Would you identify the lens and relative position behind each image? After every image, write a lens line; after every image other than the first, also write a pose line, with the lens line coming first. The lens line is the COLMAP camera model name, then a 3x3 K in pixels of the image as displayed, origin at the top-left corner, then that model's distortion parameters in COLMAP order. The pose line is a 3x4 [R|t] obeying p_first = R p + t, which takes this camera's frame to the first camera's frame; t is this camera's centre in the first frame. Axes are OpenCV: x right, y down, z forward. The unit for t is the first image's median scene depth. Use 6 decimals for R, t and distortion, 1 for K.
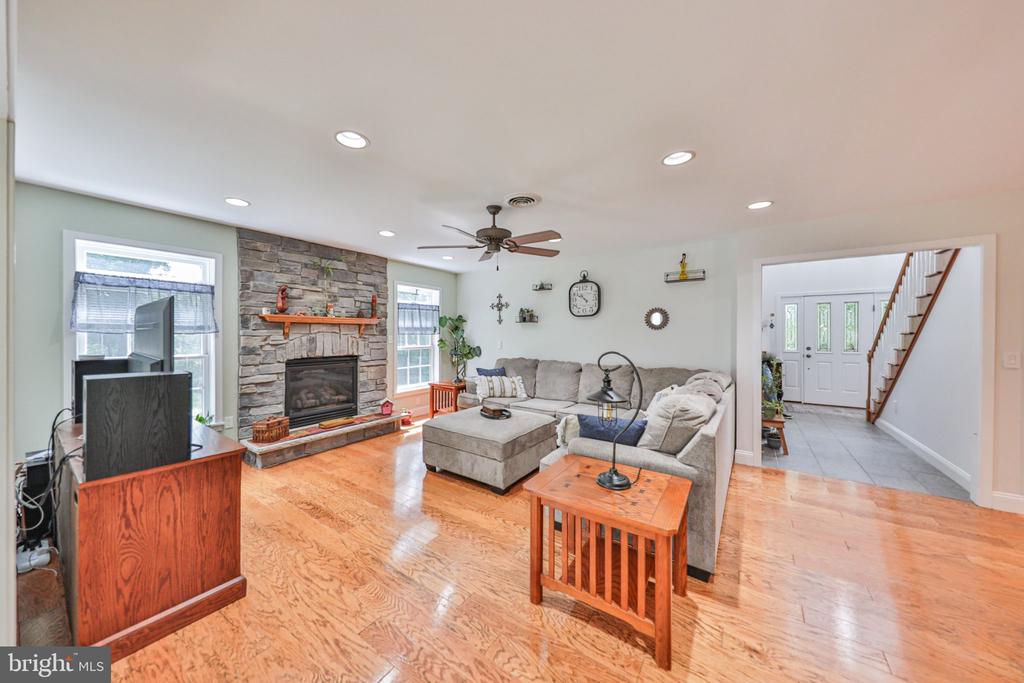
lens RADIAL K [[353.6, 0, 510.1], [0, 353.6, 336.0], [0, 0, 1]] dist [0.000325, -0.000033]
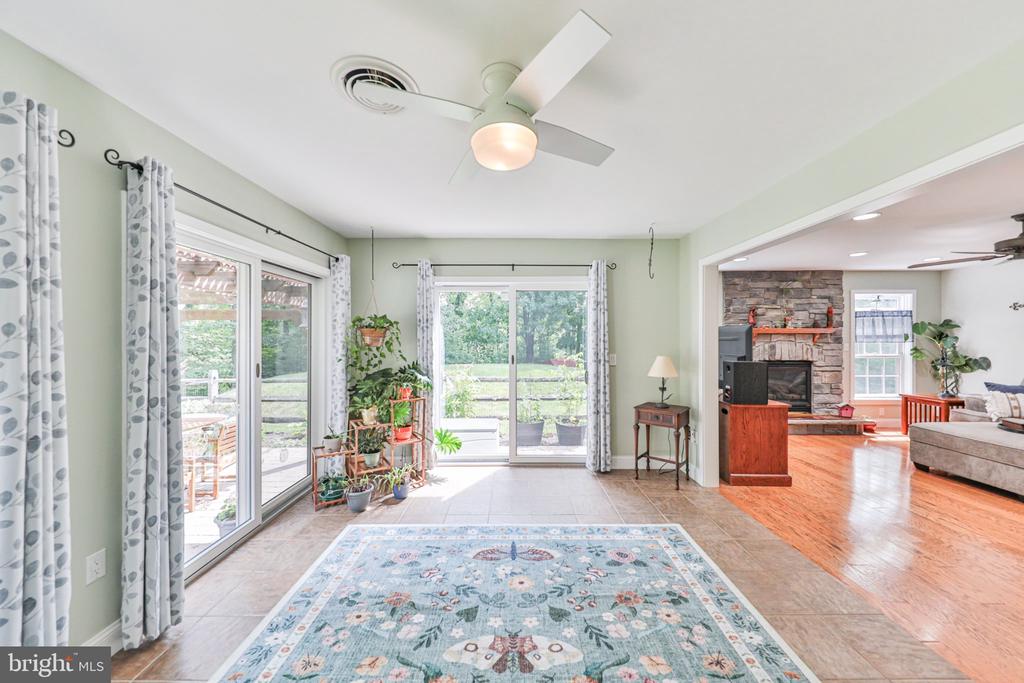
lens RADIAL K [[353.6, 0, 514.9], [0, 353.6, 340.8], [0, 0, 1]] dist [0.000325, -0.000033]
pose [[0.545296, -0.003874, -0.838235, 0.003035], [-0.002400, 0.999978, -0.006183, -0.000490], [0.838240, 0.005383, 0.545274, -0.421474]]
